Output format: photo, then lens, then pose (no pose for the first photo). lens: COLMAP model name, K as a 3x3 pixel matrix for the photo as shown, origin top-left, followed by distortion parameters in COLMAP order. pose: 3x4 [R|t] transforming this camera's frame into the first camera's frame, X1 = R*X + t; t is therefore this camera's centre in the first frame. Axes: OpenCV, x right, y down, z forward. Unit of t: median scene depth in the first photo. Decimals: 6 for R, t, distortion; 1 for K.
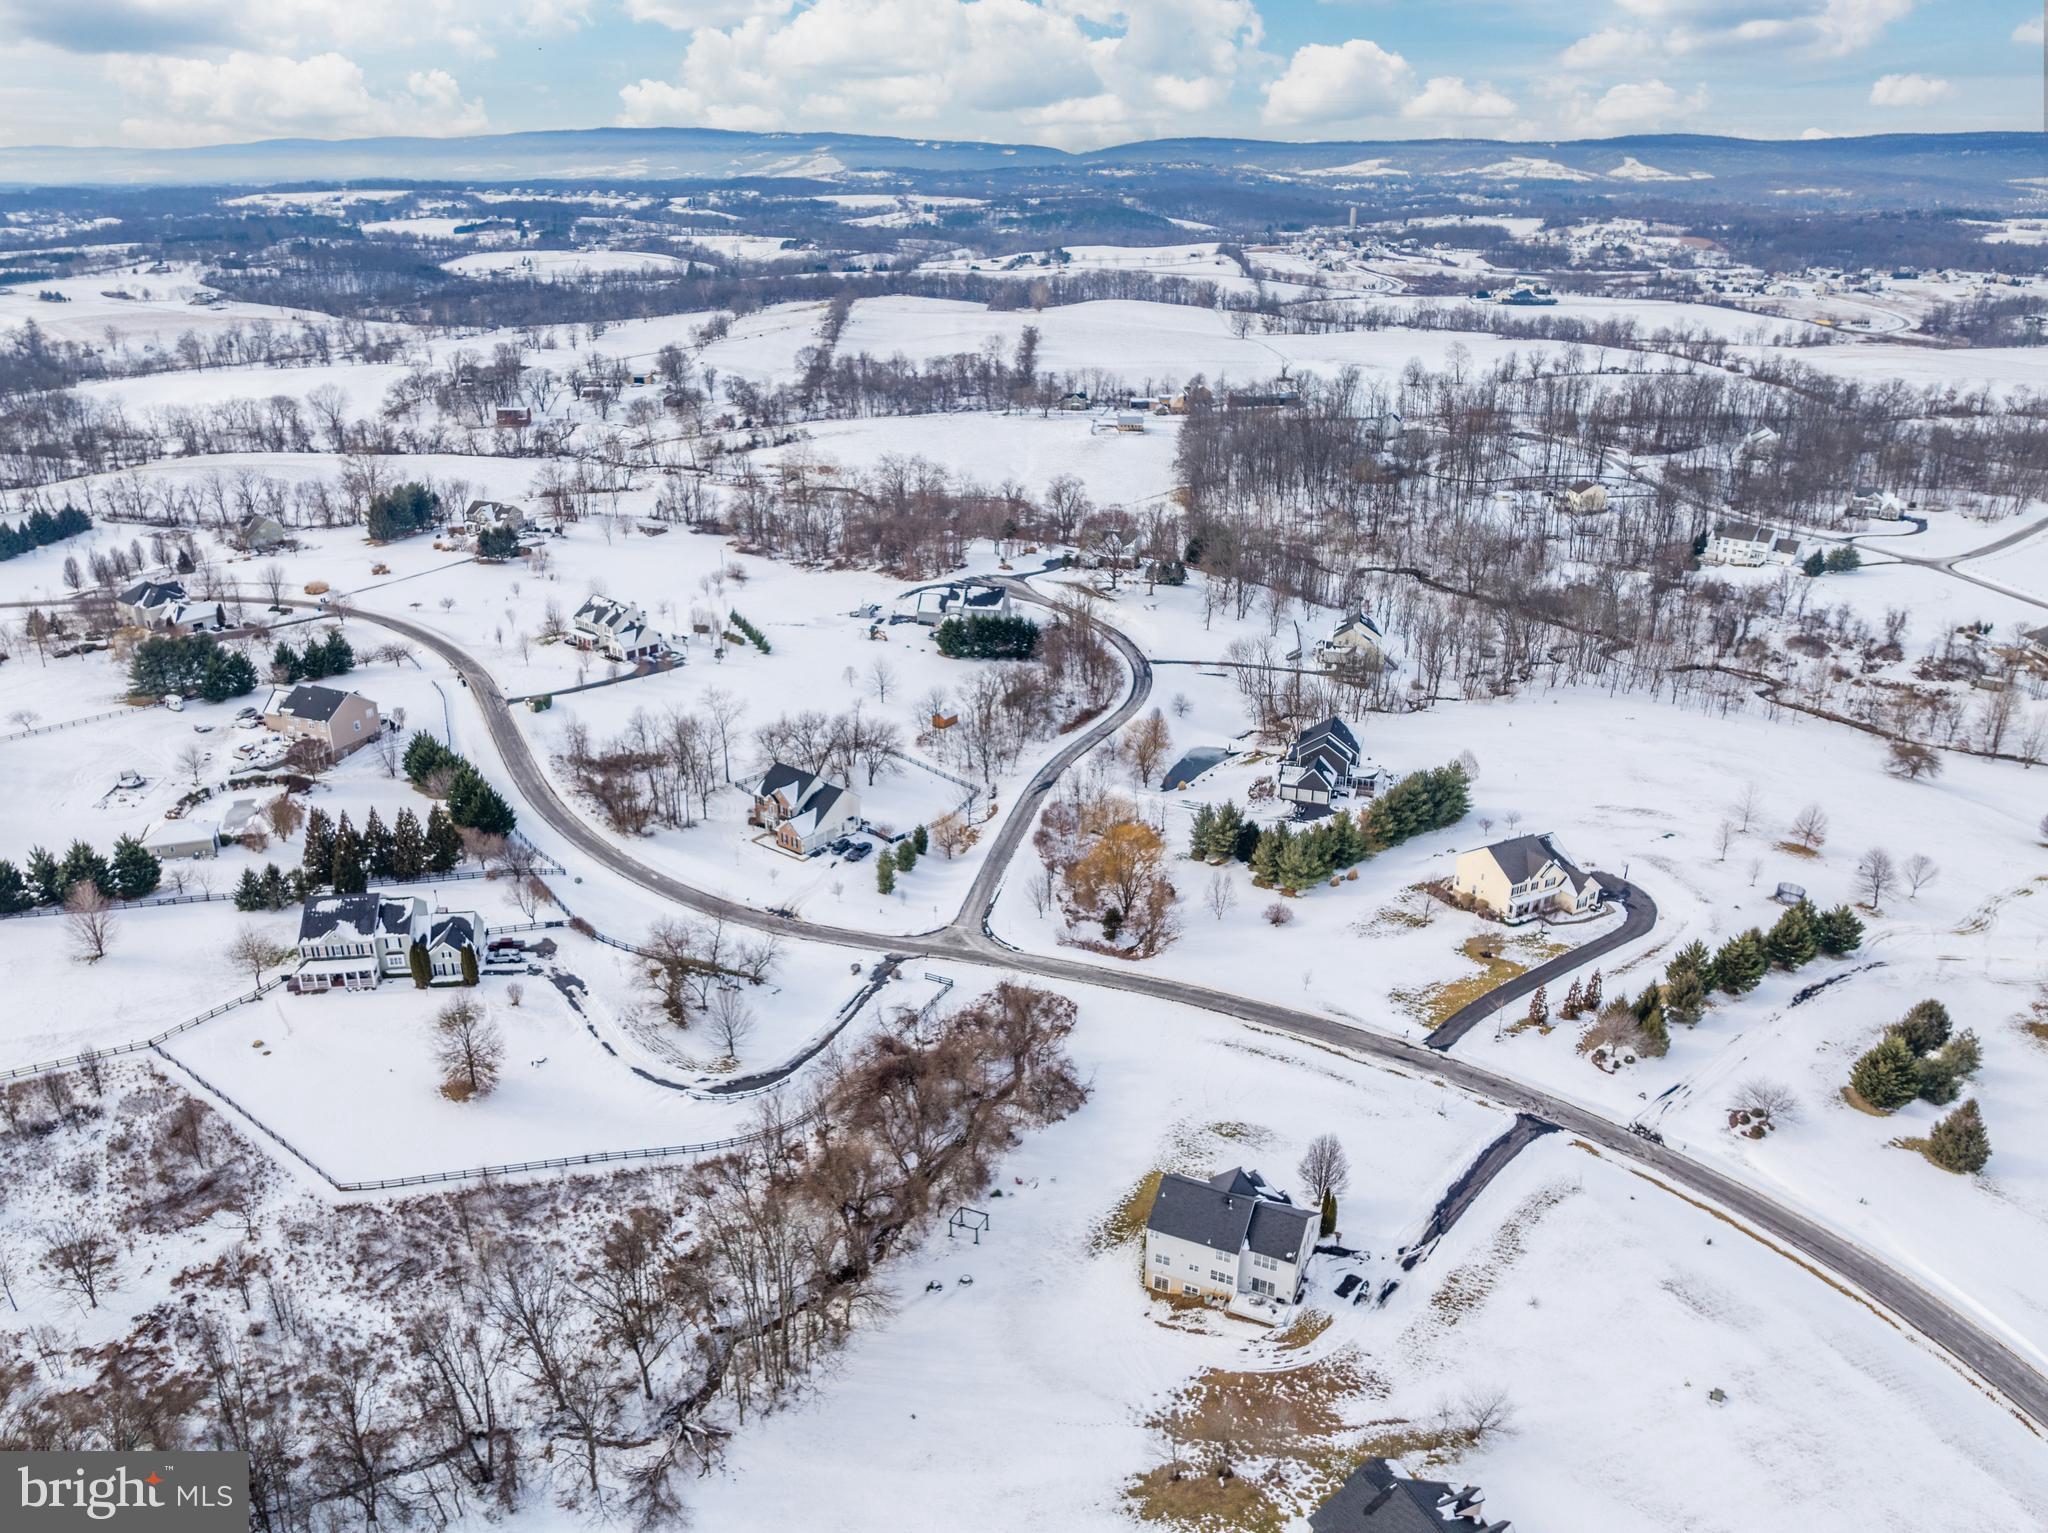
lens RADIAL K [[1453.7, 0, 1027.6], [0, 1453.7, 768.6], [0, 0, 1]] dist [-0.032846, -0.010218]
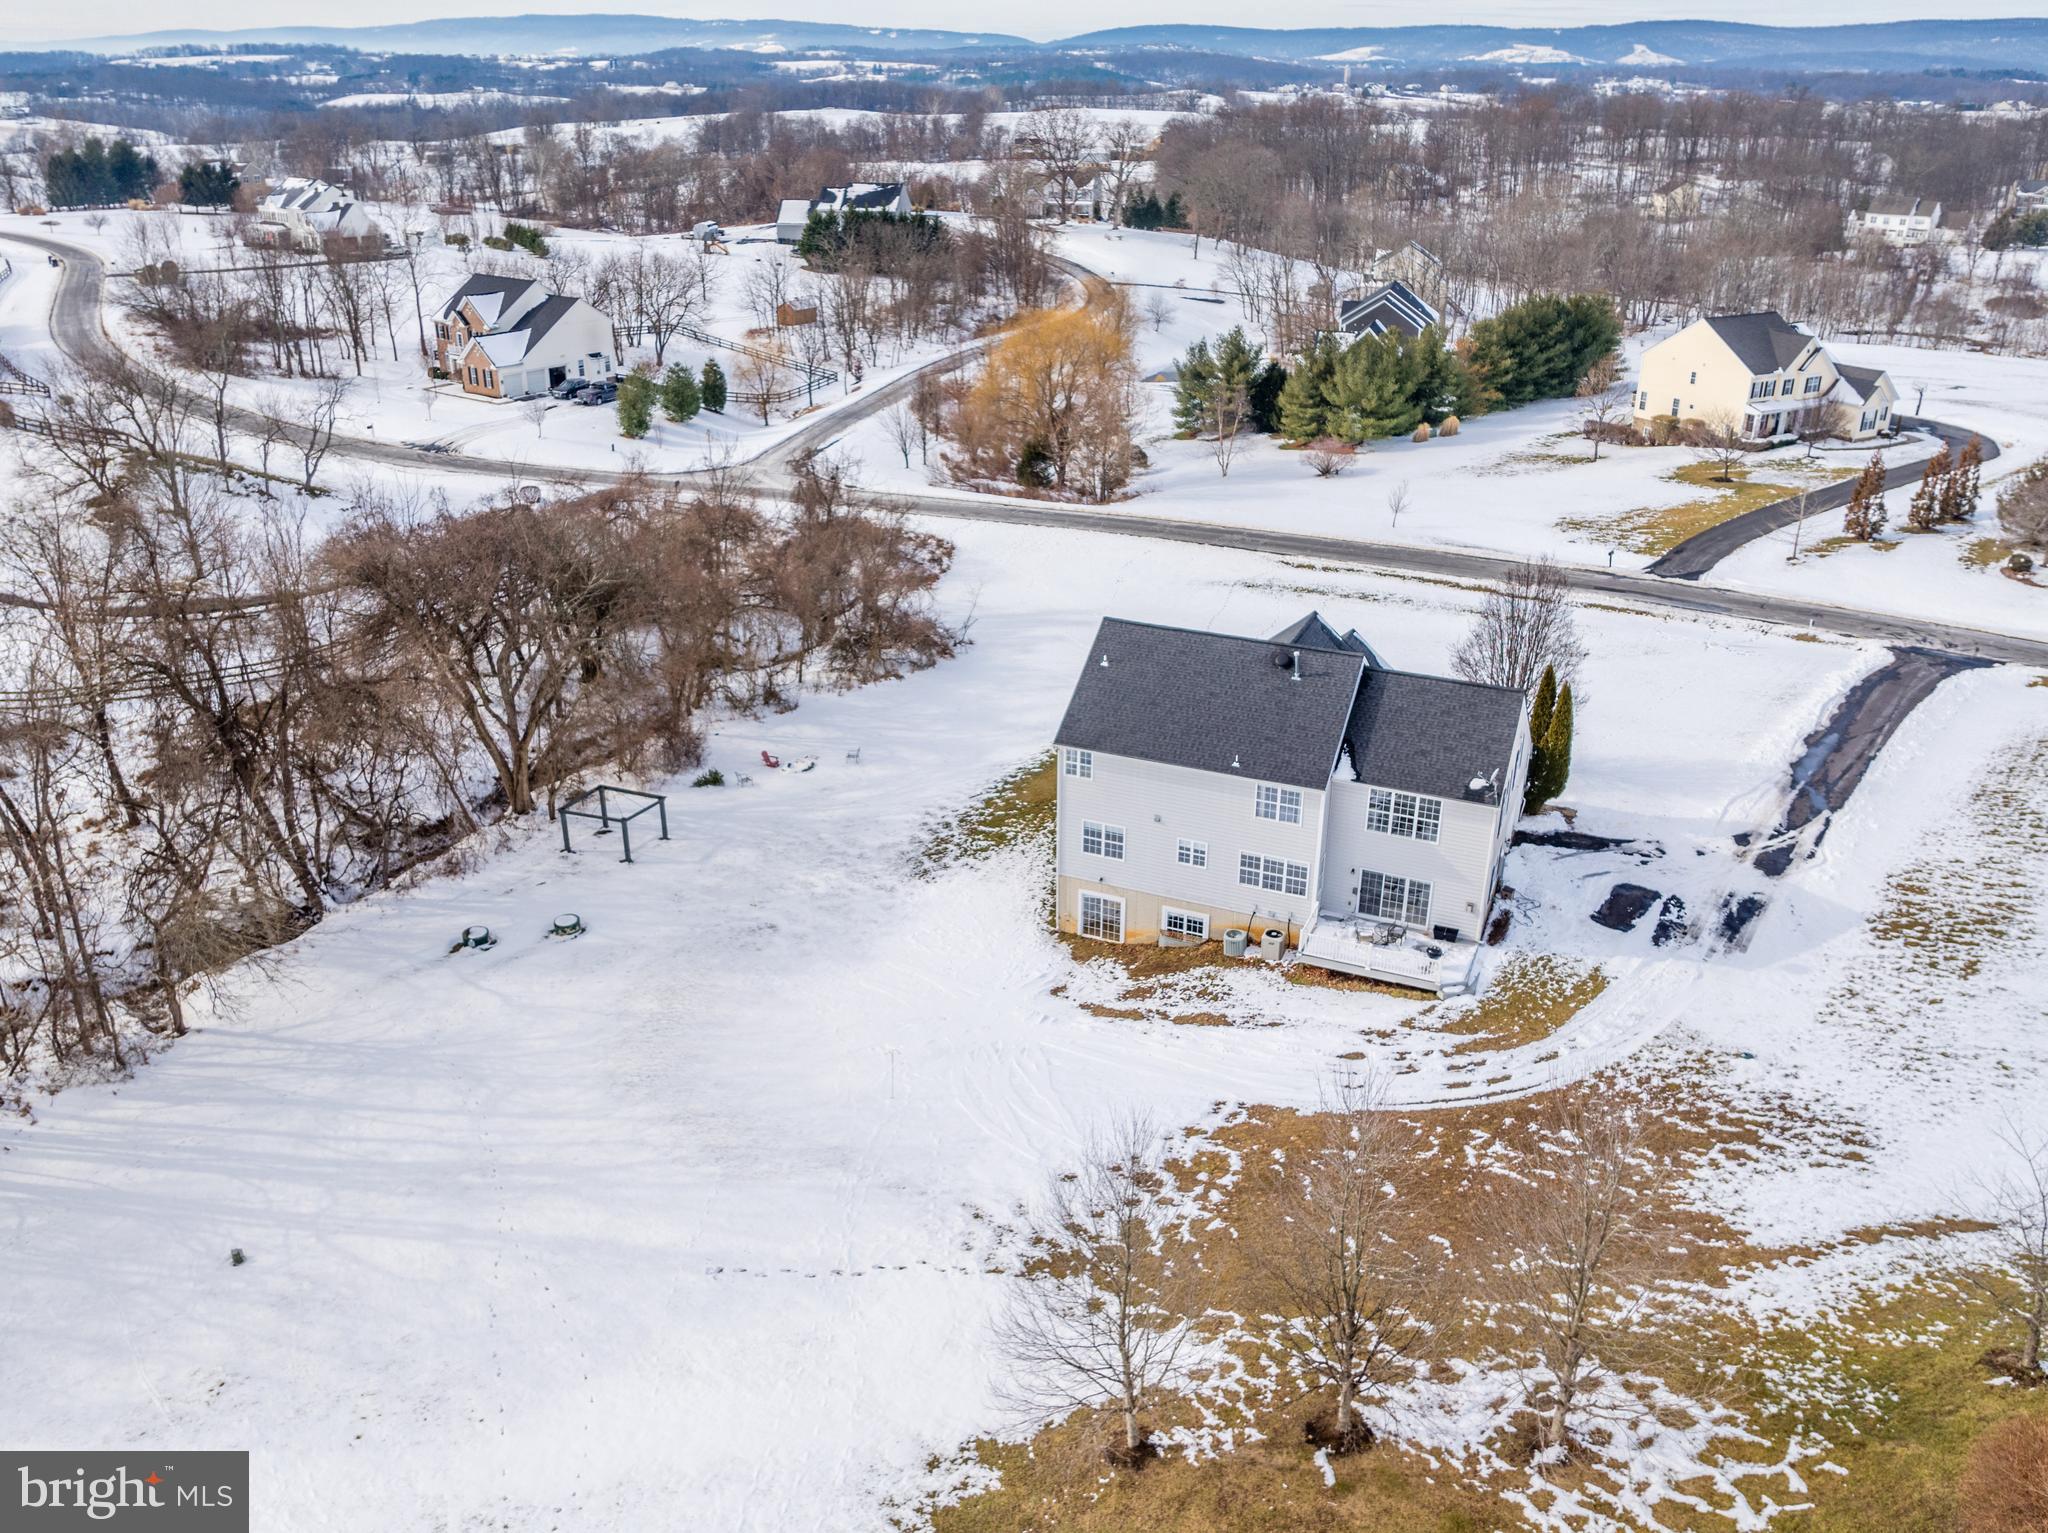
lens RADIAL K [[1545.4, 0, 1047.1], [0, 1545.4, 761.7], [0, 0, 1]] dist [-0.035672, -0.002017]
pose [[0.999474, -0.008823, 0.031199, 0.068596], [0.007871, 0.999503, 0.030520, 0.310464], [-0.031453, -0.030259, 0.999047, 0.629976]]
